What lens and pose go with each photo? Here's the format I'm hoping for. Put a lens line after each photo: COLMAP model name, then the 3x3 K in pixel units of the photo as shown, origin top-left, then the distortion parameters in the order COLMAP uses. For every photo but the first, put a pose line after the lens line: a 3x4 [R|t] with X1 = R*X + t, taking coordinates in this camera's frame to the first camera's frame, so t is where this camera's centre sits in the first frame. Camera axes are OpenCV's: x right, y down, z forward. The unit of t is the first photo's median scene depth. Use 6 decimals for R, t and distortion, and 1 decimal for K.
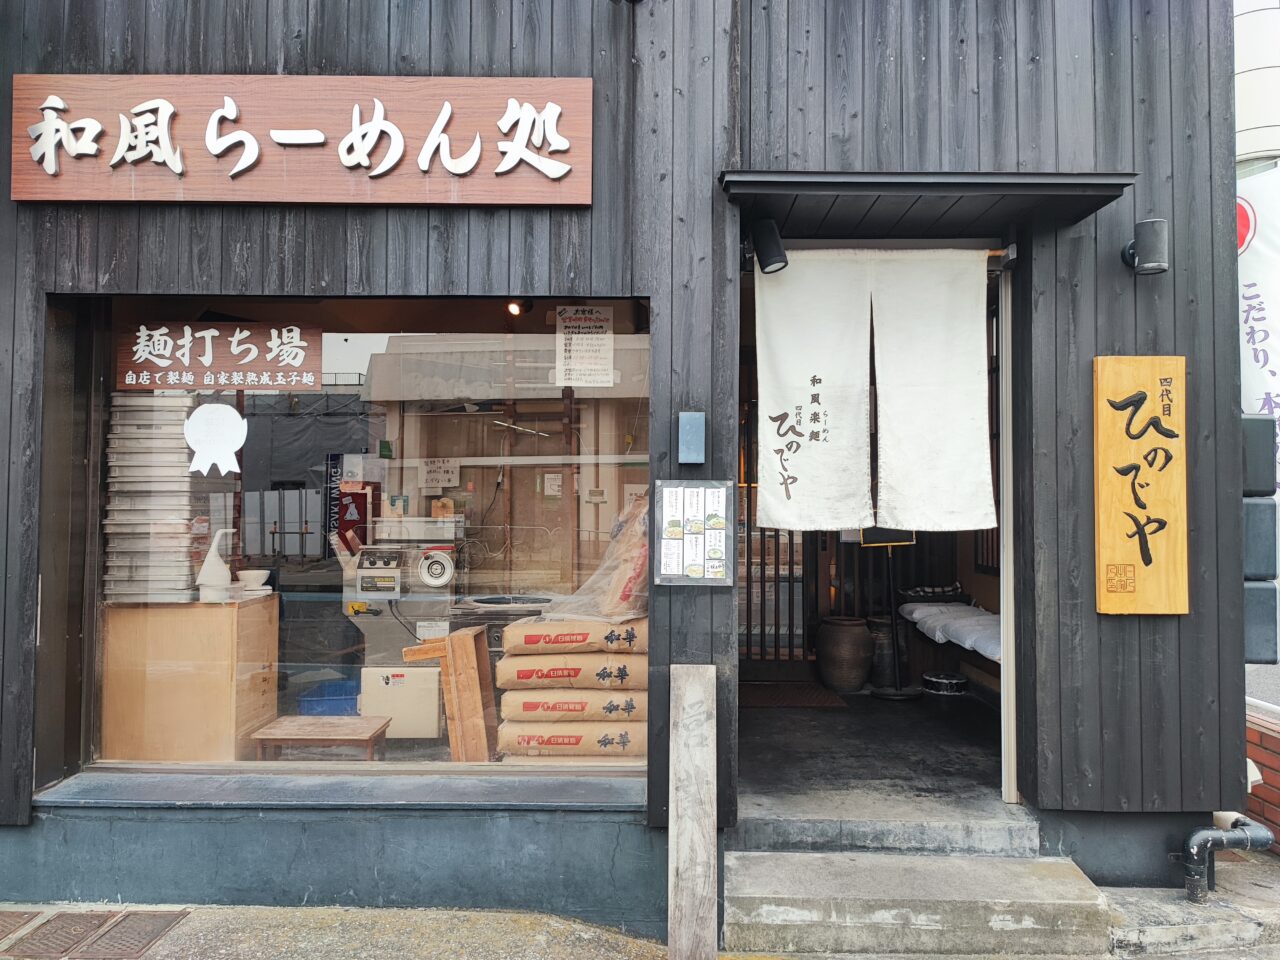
lens RADIAL K [[910.3, 0, 643.6], [0, 910.3, 477.8], [0, 0, 1]] dist [0.029811, -0.030789]
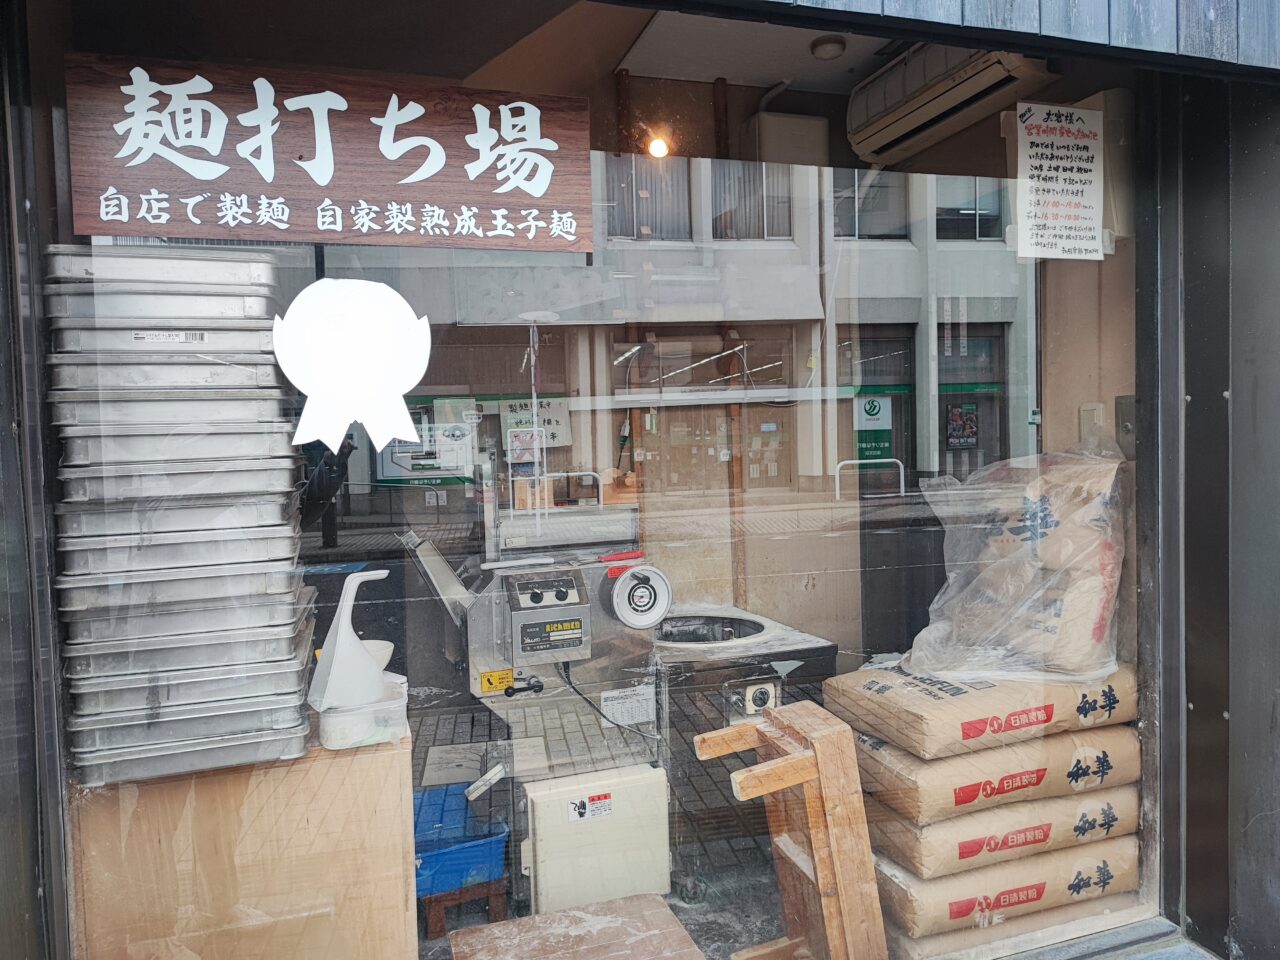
lens RADIAL K [[910.3, 0, 641.5], [0, 910.3, 477.1], [0, 0, 1]] dist [0.029811, -0.030789]
pose [[0.945845, -0.049060, 0.320890, -0.479467], [0.027594, 0.997087, 0.071107, -0.016864], [-0.323443, -0.058402, 0.944444, 0.560183]]
